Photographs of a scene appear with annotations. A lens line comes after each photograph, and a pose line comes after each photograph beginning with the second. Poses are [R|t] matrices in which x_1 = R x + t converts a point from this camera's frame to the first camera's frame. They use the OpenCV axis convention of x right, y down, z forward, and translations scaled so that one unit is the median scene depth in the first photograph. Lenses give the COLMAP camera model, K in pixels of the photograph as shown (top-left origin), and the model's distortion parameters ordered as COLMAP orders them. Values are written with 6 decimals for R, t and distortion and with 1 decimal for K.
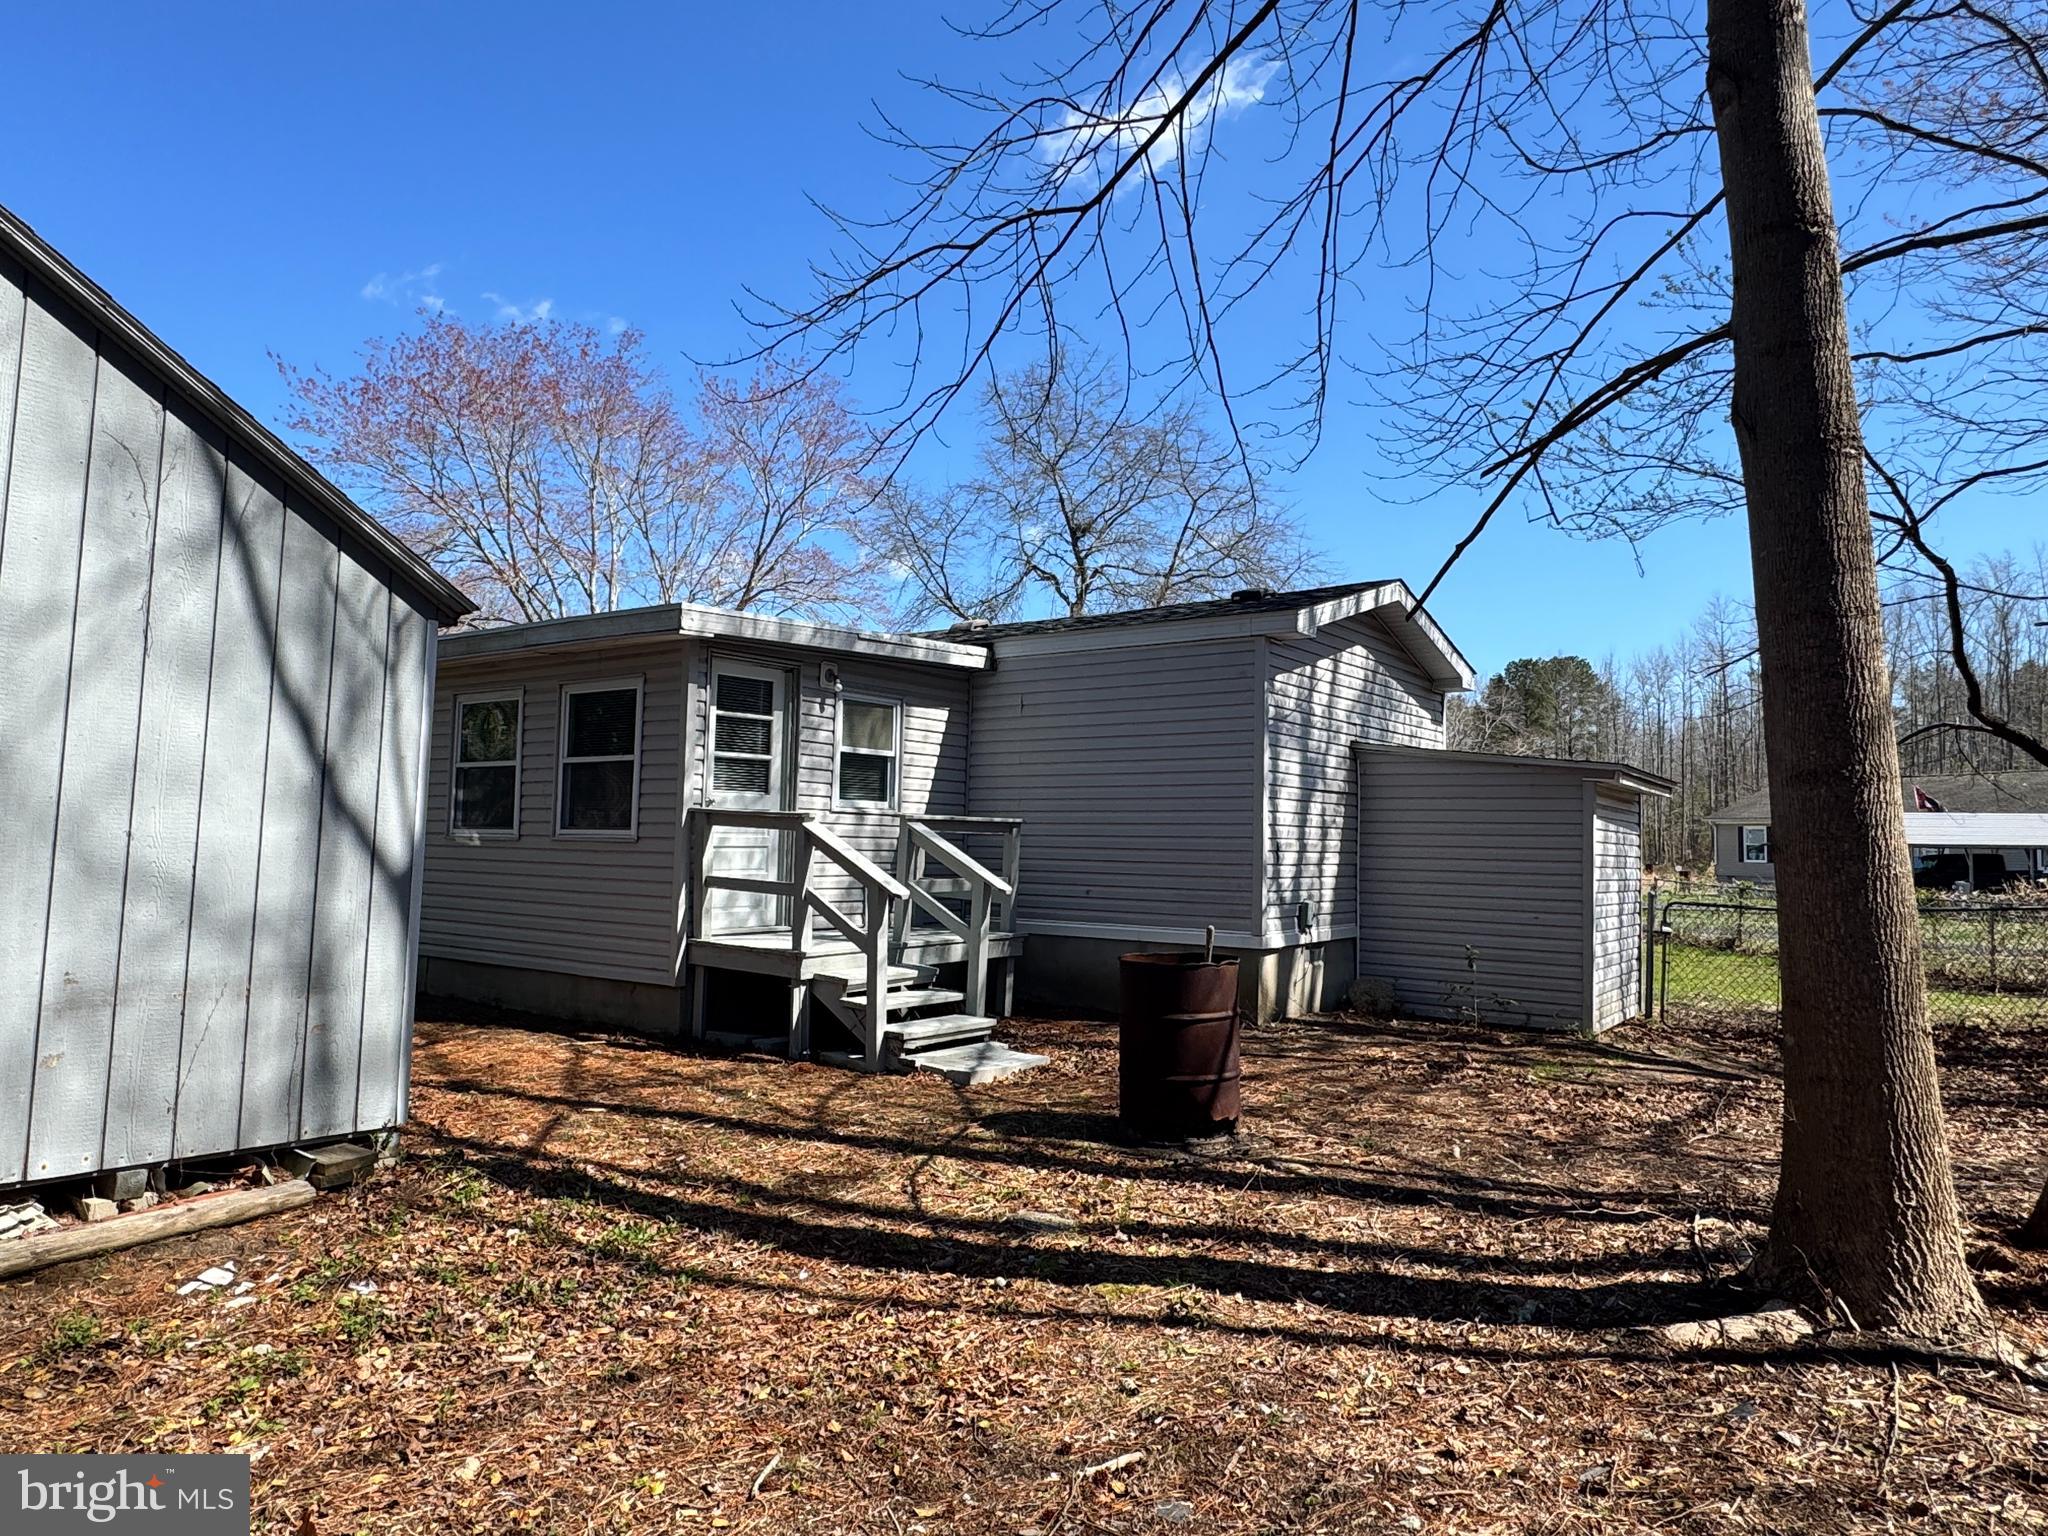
lens RADIAL K [[1323.9, 0, 1025.4], [0, 1323.9, 772.2], [0, 0, 1]] dist [0.027934, -0.001891]
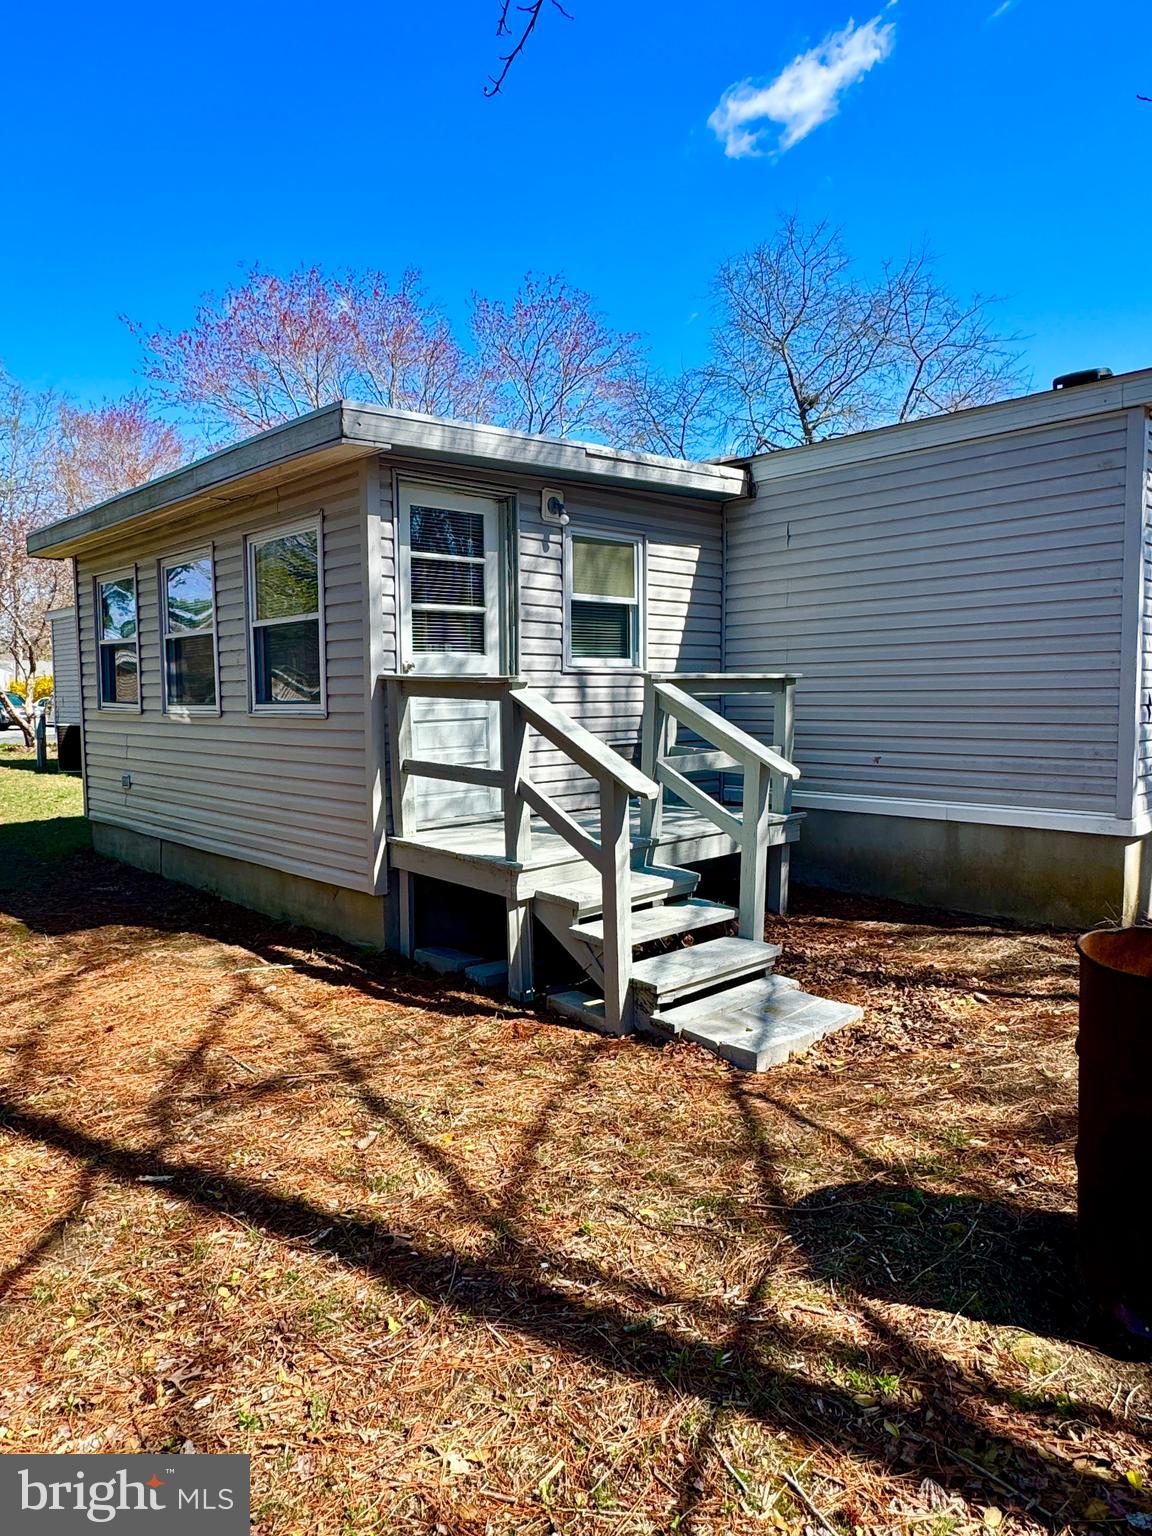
lens RADIAL K [[992.9, 0, 566.2], [0, 992.9, 775.1], [0, 0, 1]] dist [0.027934, -0.001891]
pose [[0.983261, -0.016374, -0.181466, -0.035438], [0.041090, 0.990225, 0.133290, 0.011204], [0.177509, -0.138515, 0.974322, 0.426171]]
